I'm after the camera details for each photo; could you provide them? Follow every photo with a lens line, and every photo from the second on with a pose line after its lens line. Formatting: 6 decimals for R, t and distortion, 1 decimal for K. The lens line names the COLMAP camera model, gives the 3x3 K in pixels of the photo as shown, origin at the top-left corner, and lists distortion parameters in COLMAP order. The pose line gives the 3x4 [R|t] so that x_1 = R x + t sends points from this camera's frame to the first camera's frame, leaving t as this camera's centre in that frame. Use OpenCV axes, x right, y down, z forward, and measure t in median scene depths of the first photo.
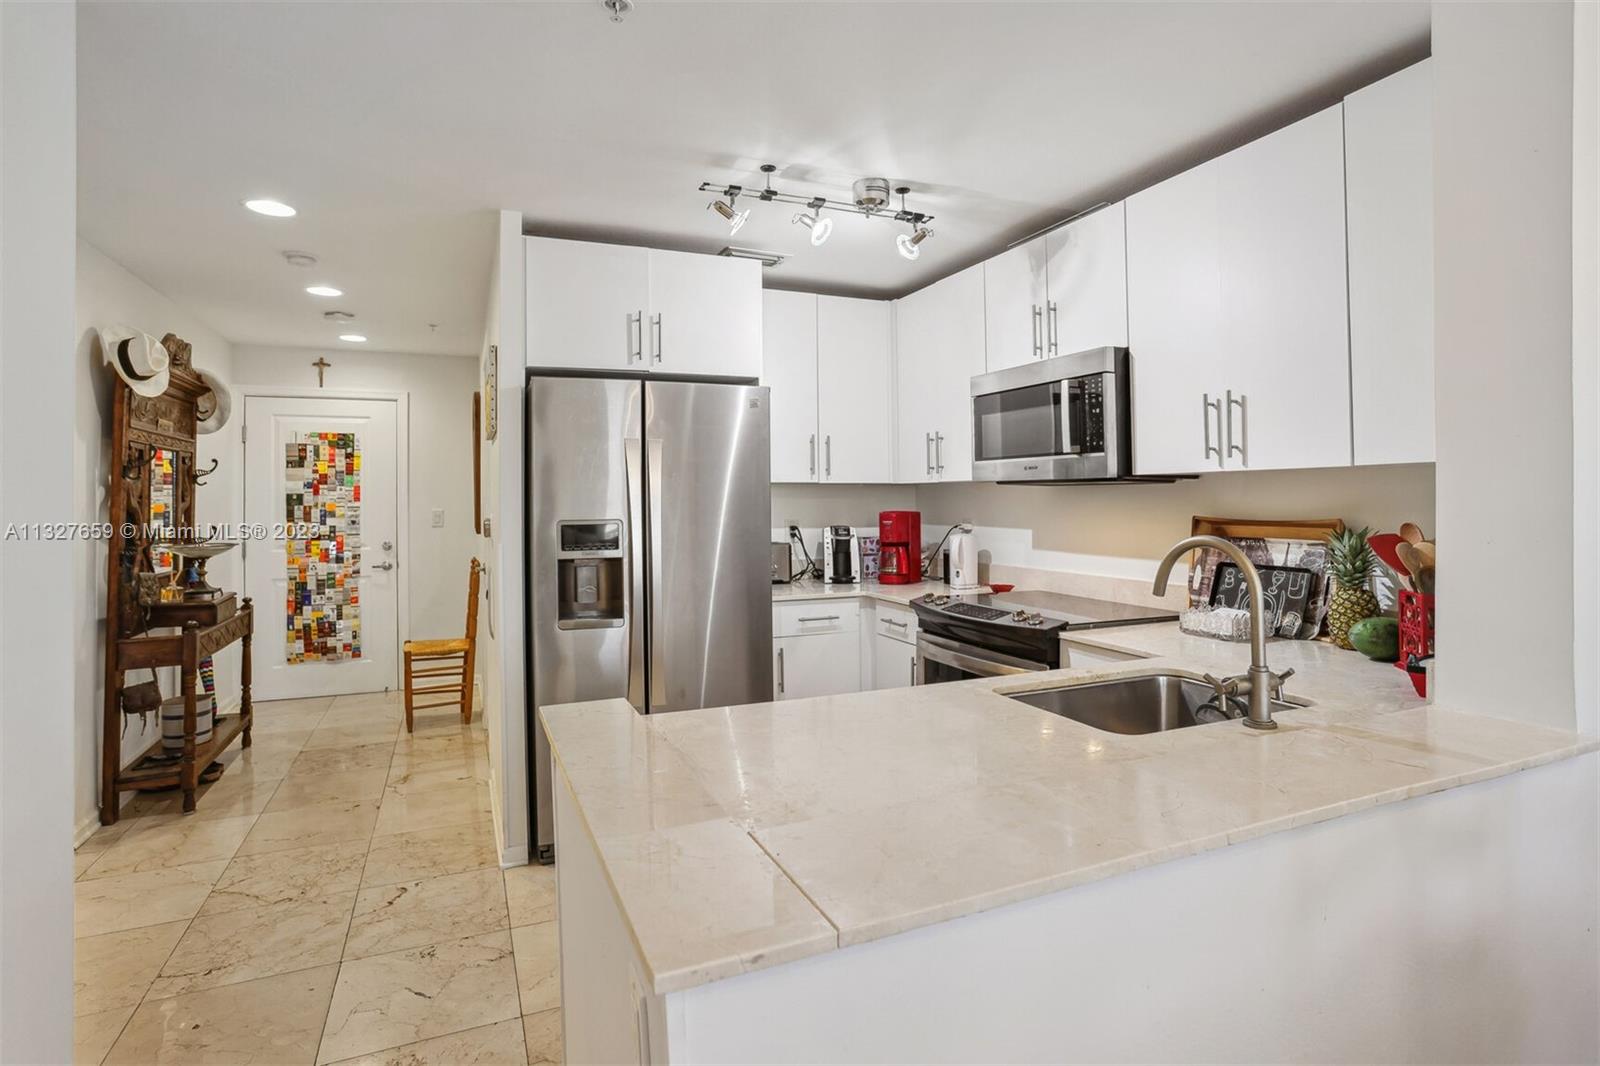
lens RADIAL K [[807.5, 0, 755.9], [0, 807.5, 520.1], [0, 0, 1]] dist [-0.013152, 0.005531]
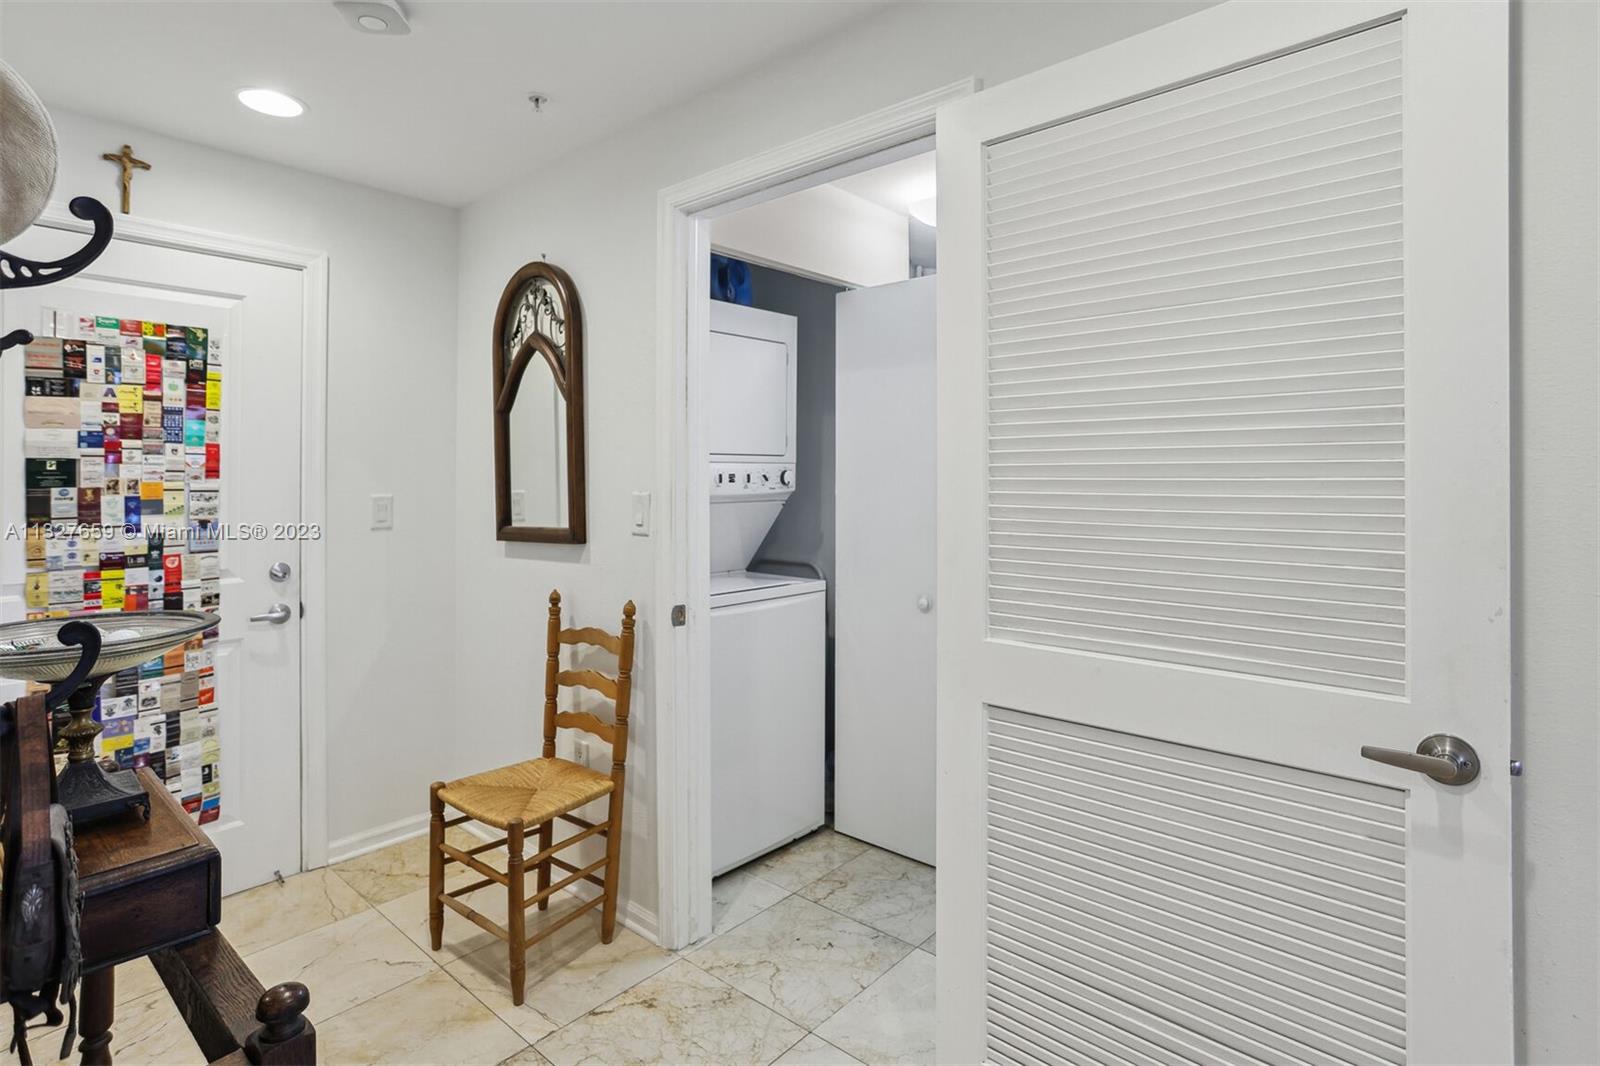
lens RADIAL K [[807.5, 0, 783.3], [0, 807.5, 489.9], [0, 0, 1]] dist [-0.013152, 0.005531]
pose [[0.891836, -0.000035, 0.452359, -0.419628], [0.004658, 0.999948, -0.009107, -0.011104], [-0.452335, 0.010229, 0.891789, 0.456769]]
